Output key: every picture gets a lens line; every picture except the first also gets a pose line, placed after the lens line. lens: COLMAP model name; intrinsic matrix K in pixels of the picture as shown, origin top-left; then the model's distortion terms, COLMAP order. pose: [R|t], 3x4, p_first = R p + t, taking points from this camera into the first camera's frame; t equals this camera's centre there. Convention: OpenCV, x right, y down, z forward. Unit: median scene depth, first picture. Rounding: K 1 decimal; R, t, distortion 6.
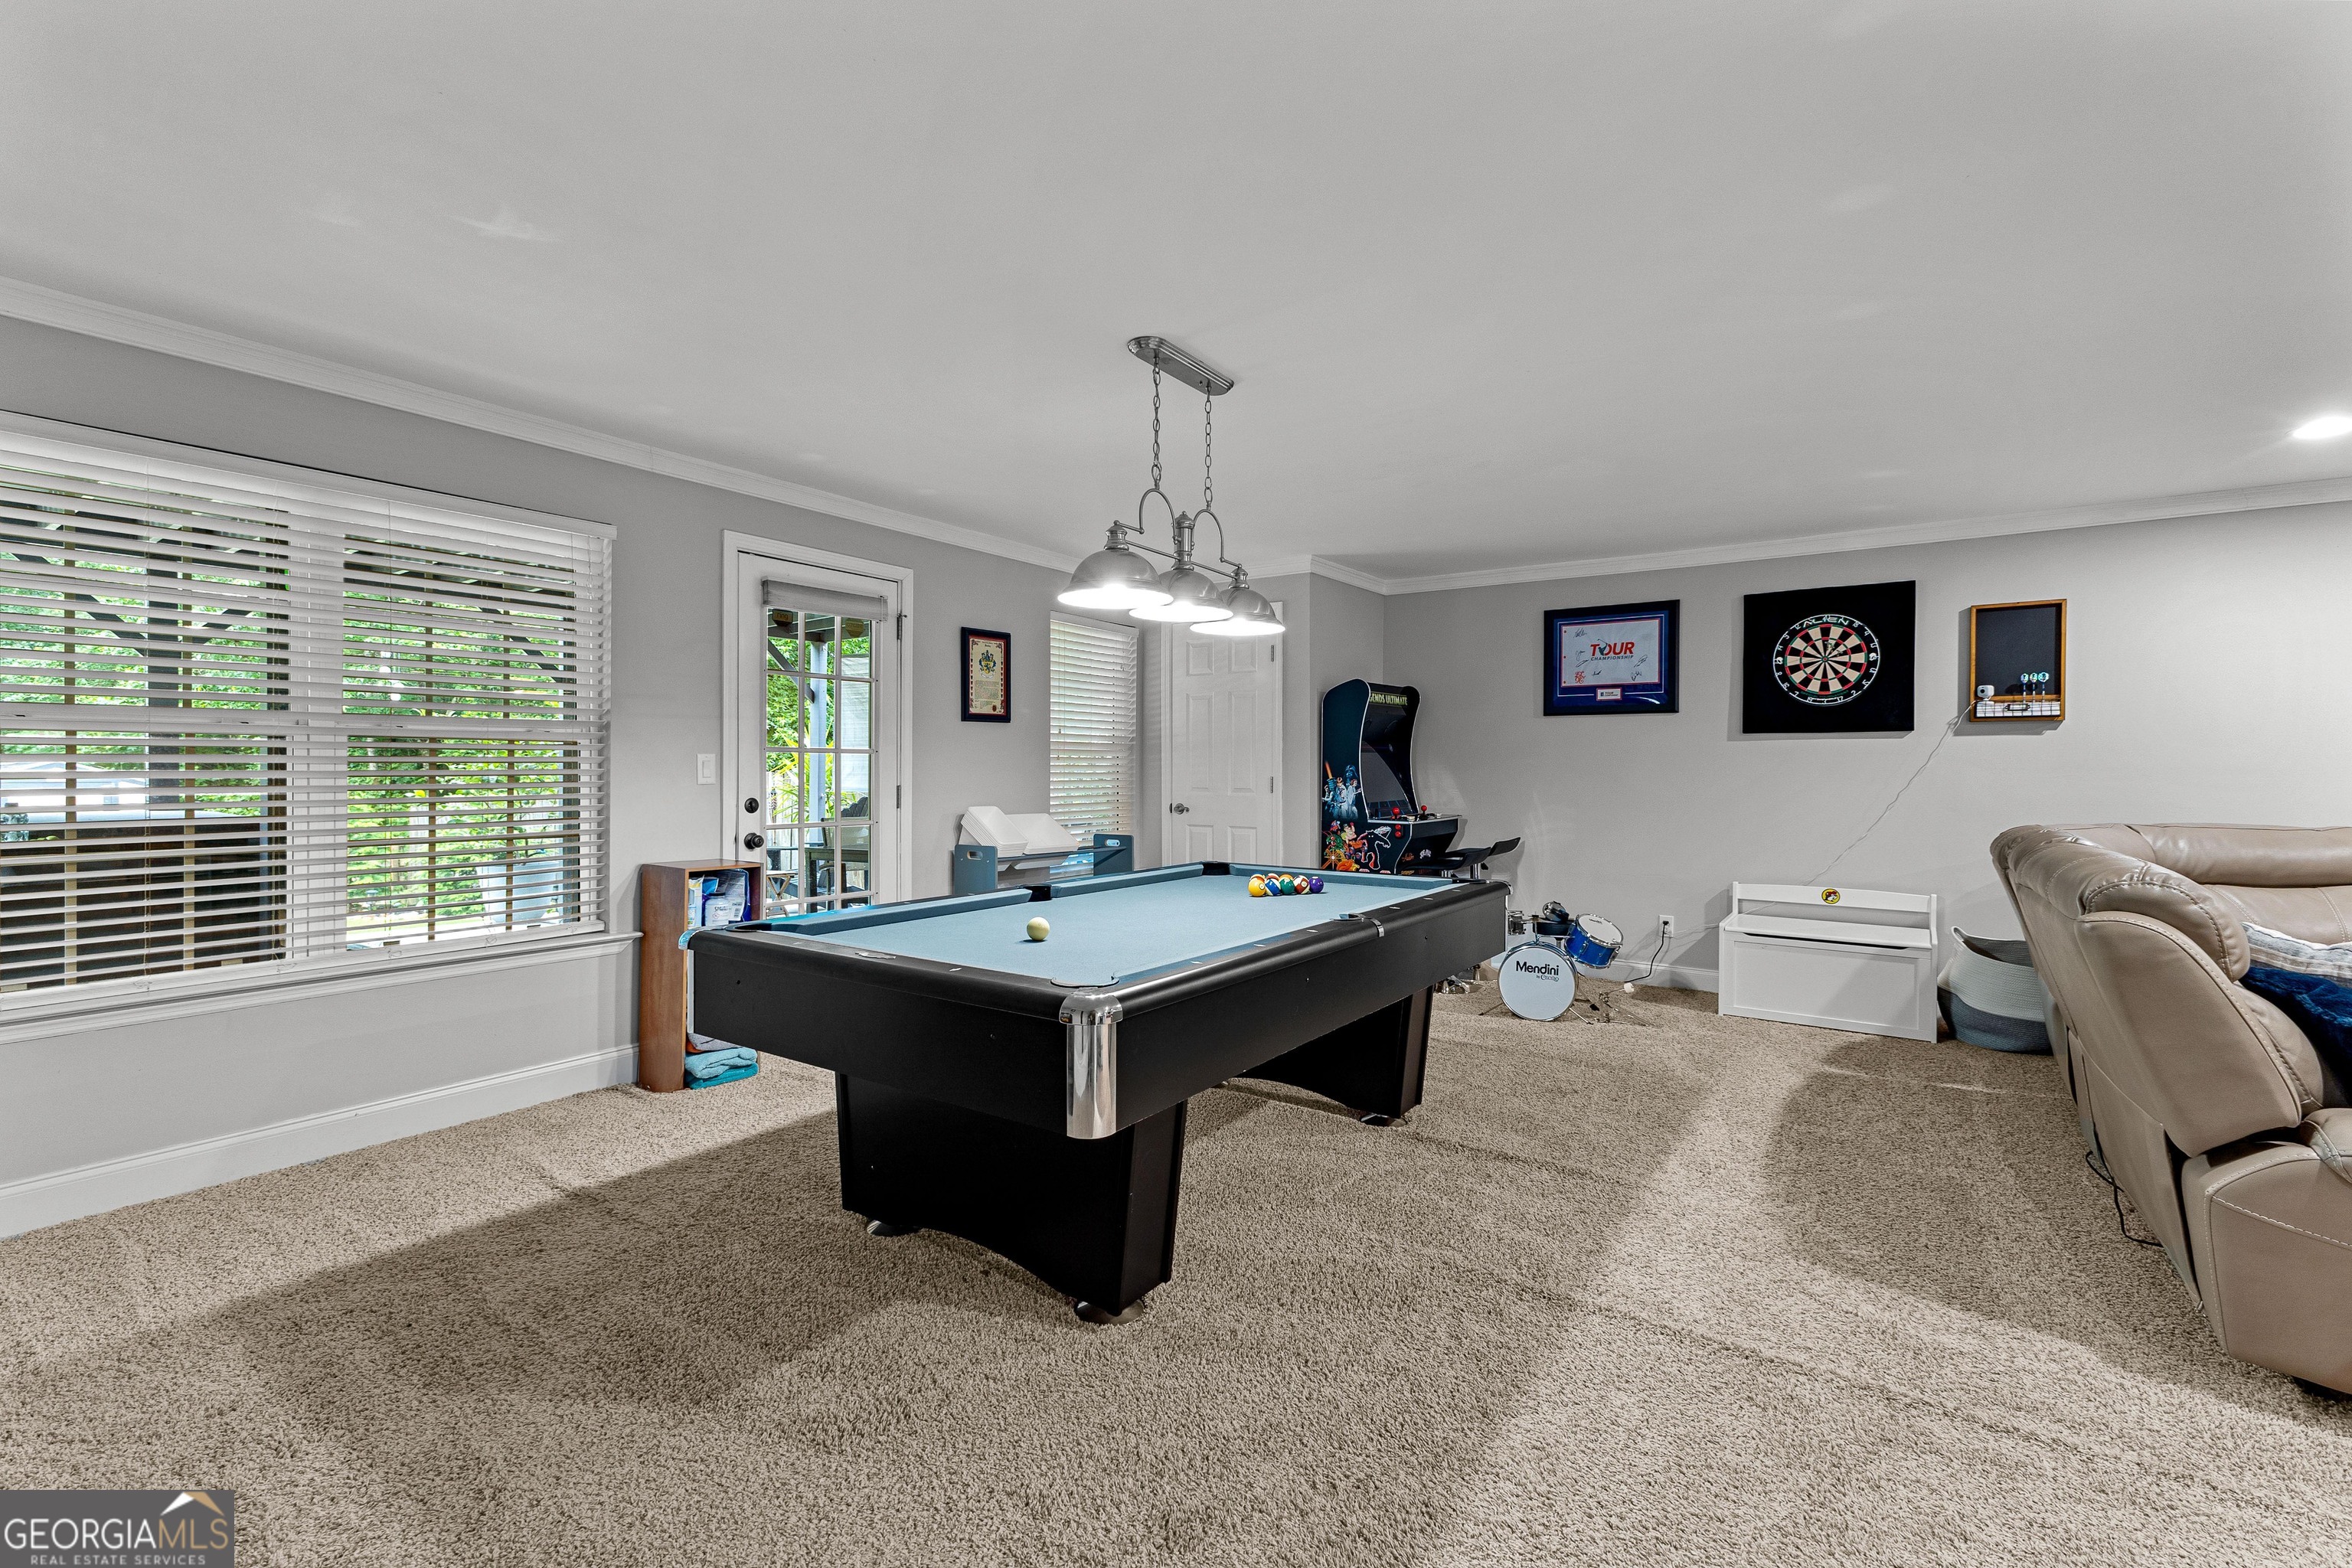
lens RADIAL K [[1017.2, 0, 1177.9], [0, 1017.2, 774.5], [0, 0, 1]] dist [0.018696, -0.005929]
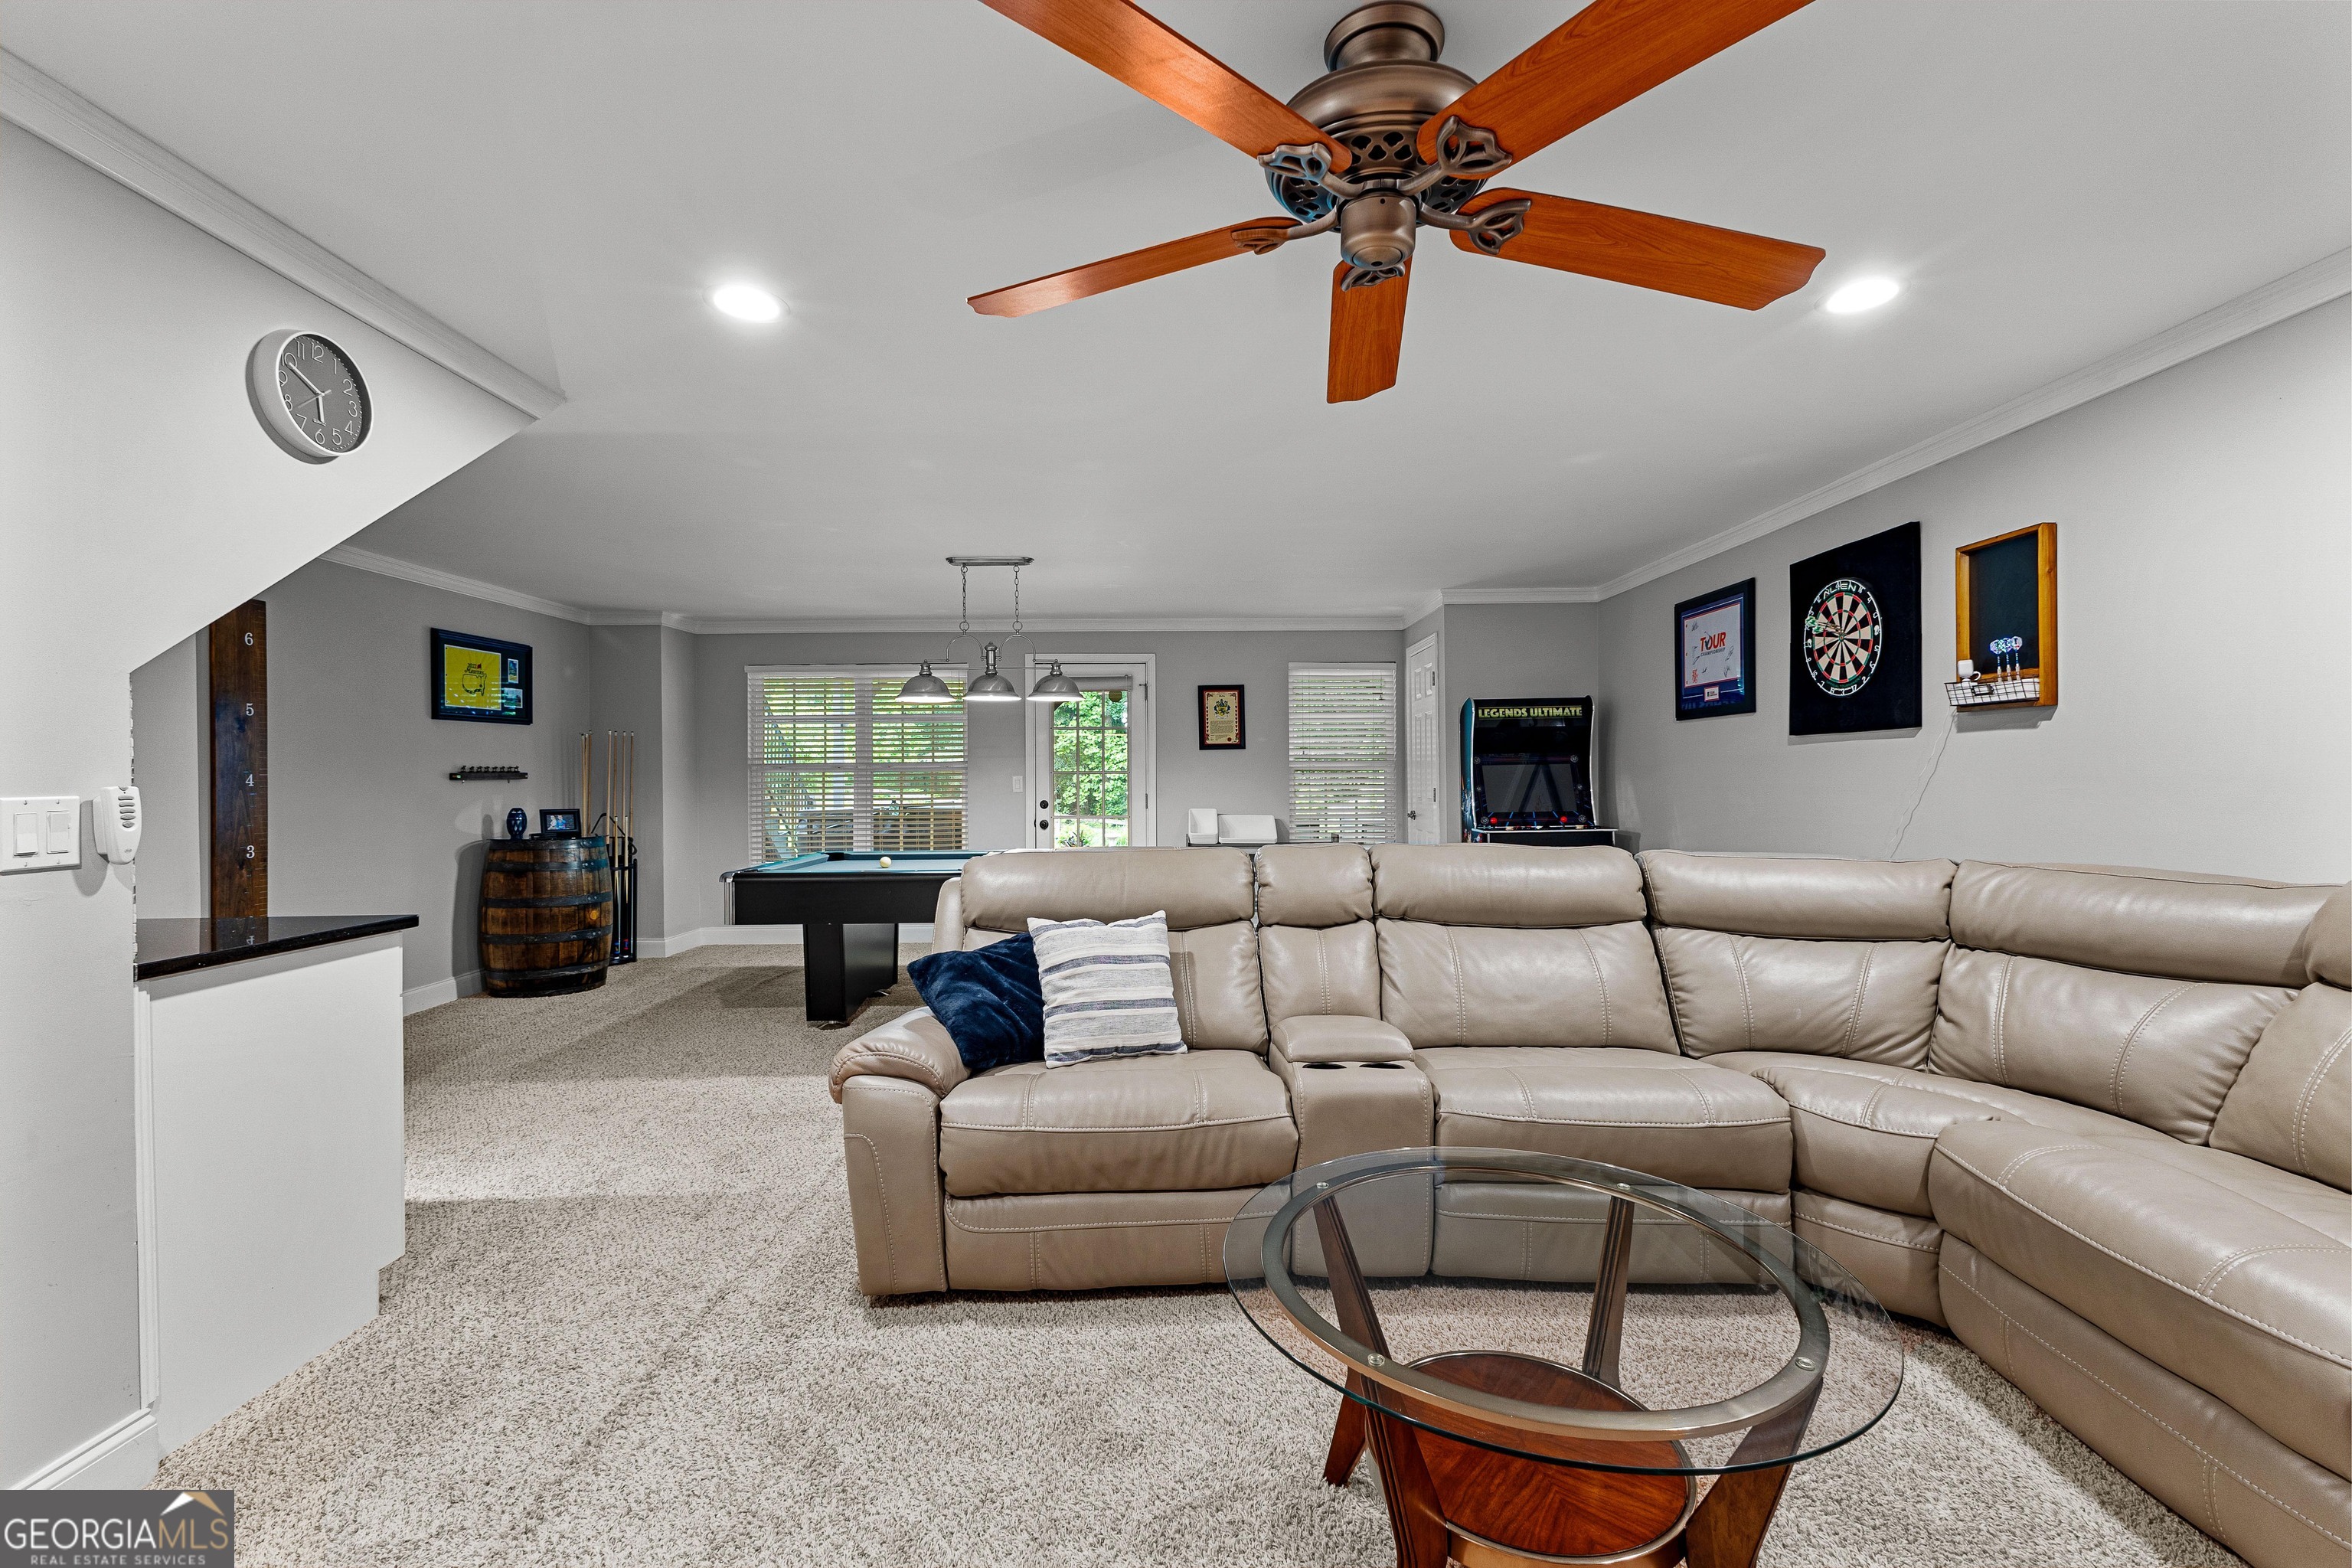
lens RADIAL K [[1017.2, 0, 1177.2], [0, 1017.2, 780.7], [0, 0, 1]] dist [0.018696, -0.005929]
pose [[0.564657, -0.004421, -0.825314, 0.980496], [0.001487, 0.999989, -0.004339, -0.002026], [0.825324, 0.001223, 0.564658, 0.148896]]
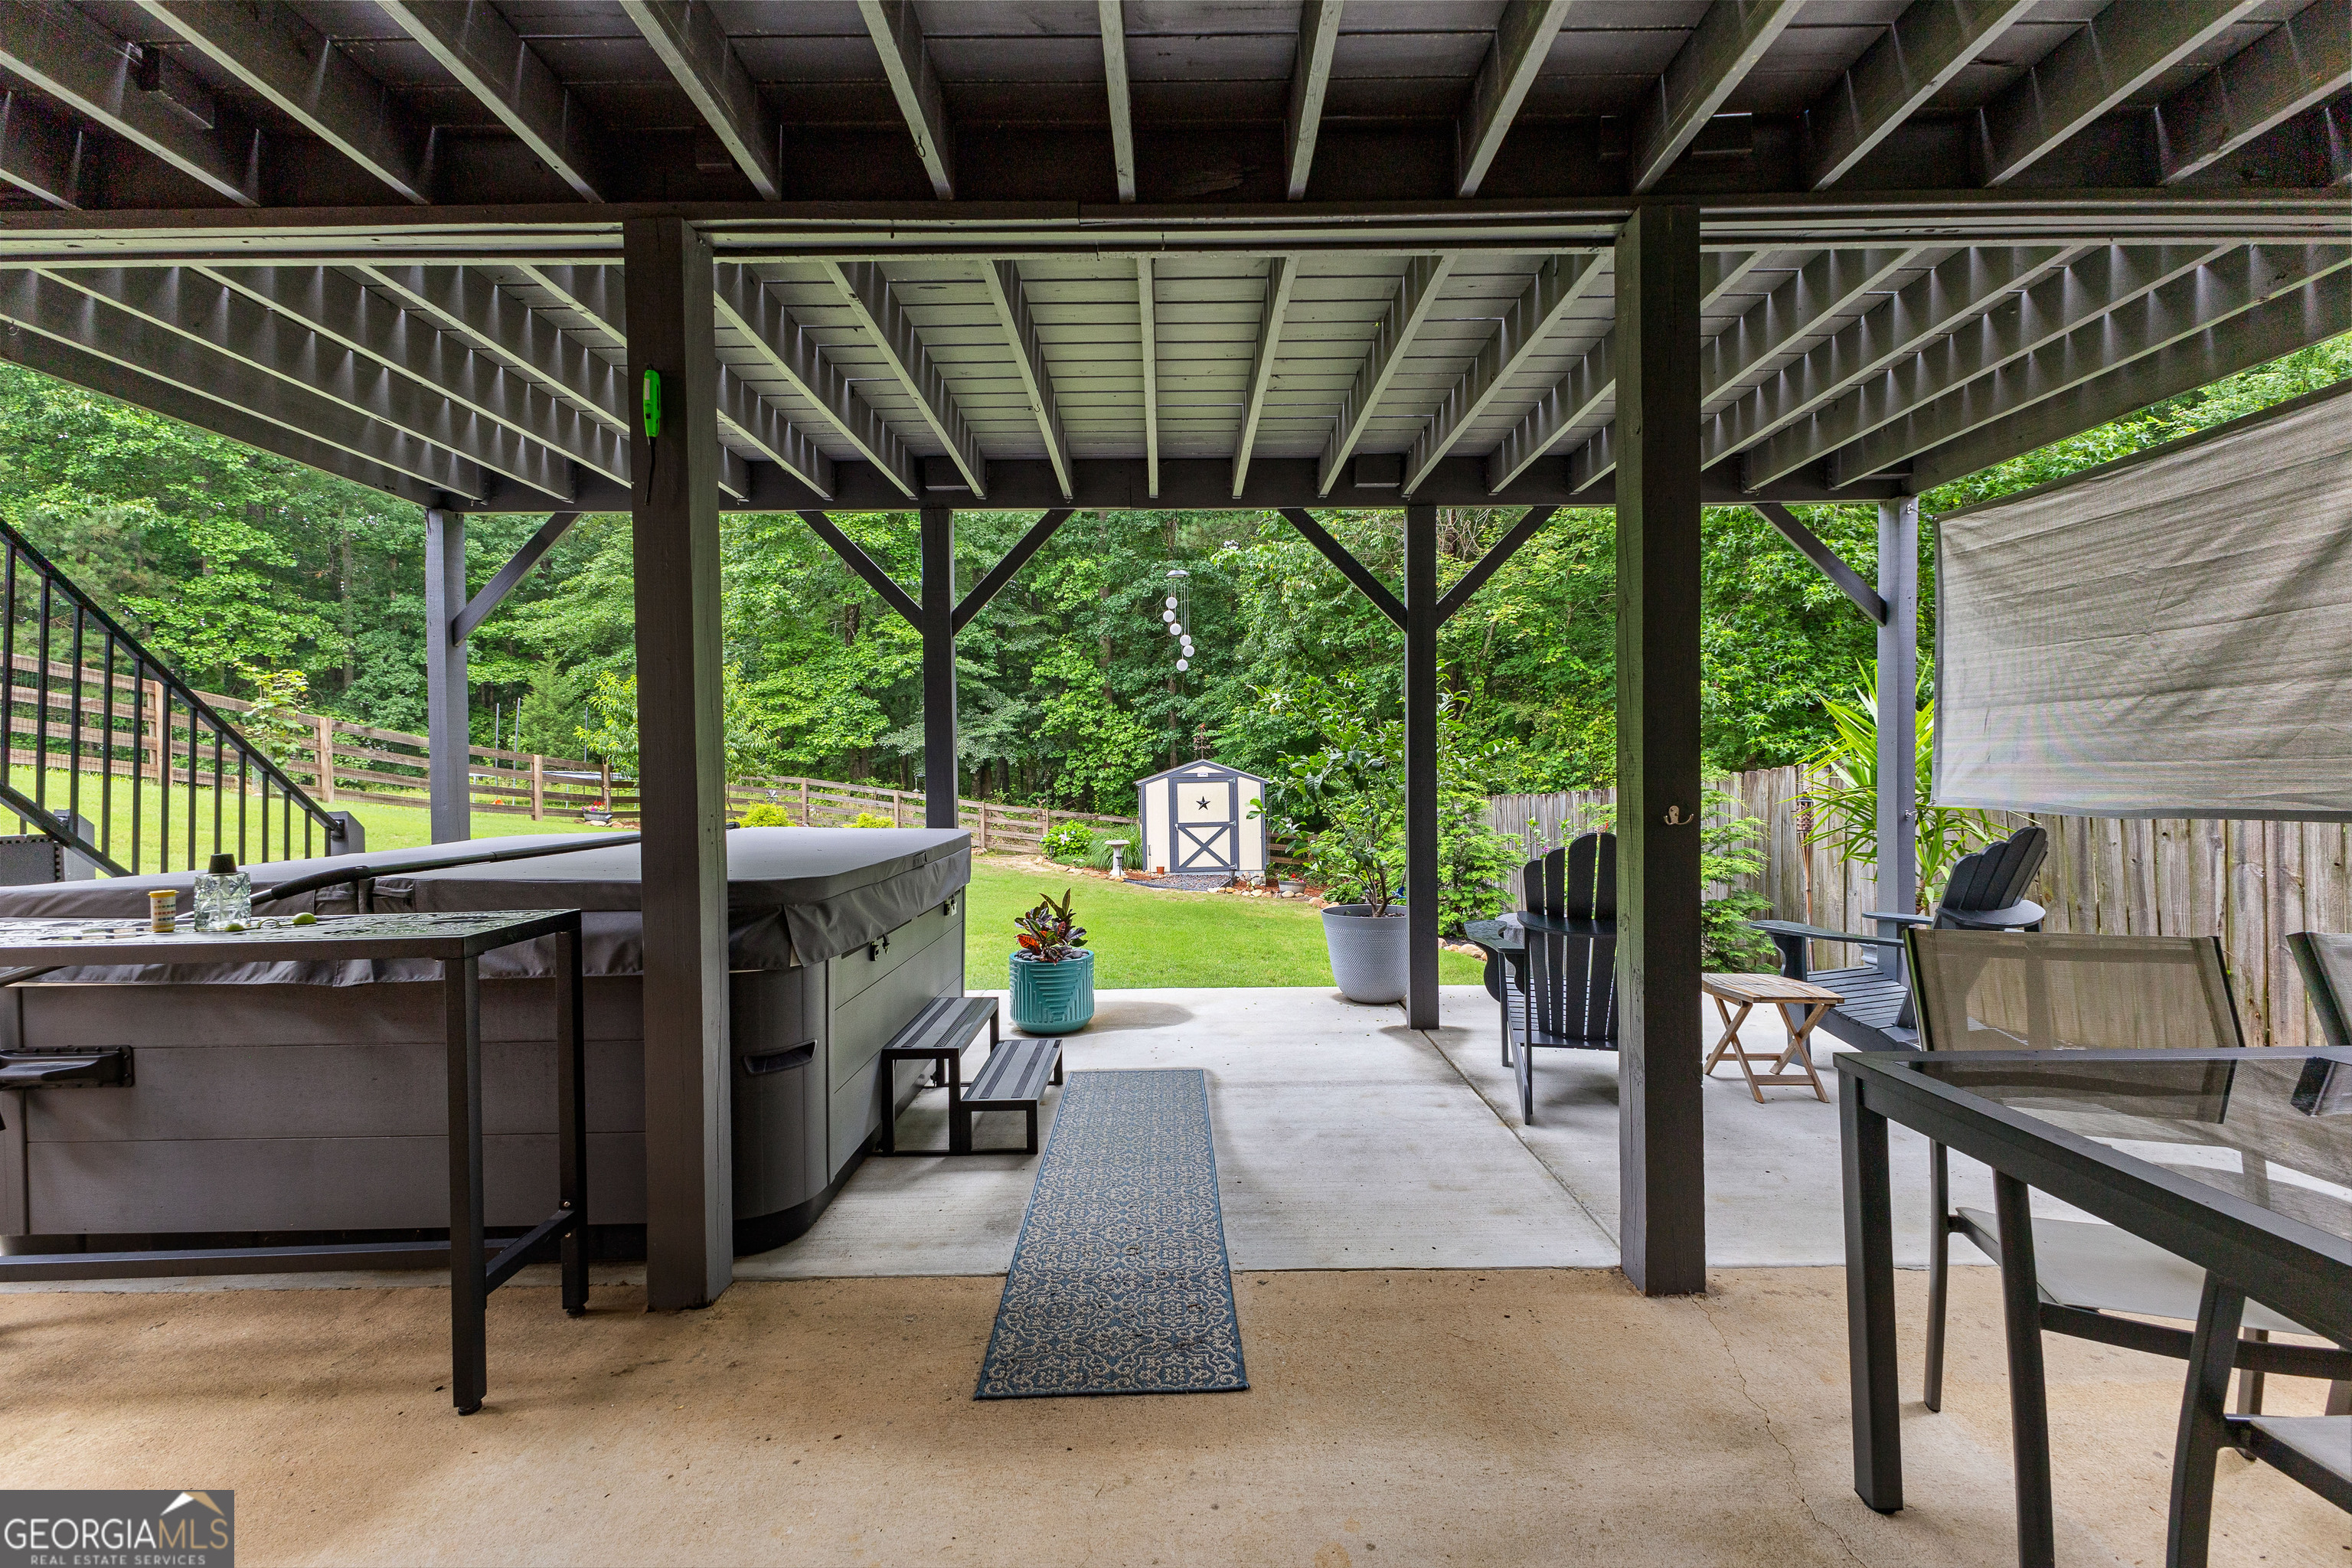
lens RADIAL K [[1017.2, 0, 1173.5], [0, 1017.2, 781.8], [0, 0, 1]] dist [0.018696, -0.005929]
pose [[0.564388, 0.002074, -0.825507, 0.752261], [0.012645, 0.999858, 0.011157, -0.003147], [0.825413, -0.016735, 0.564282, 0.278120]]
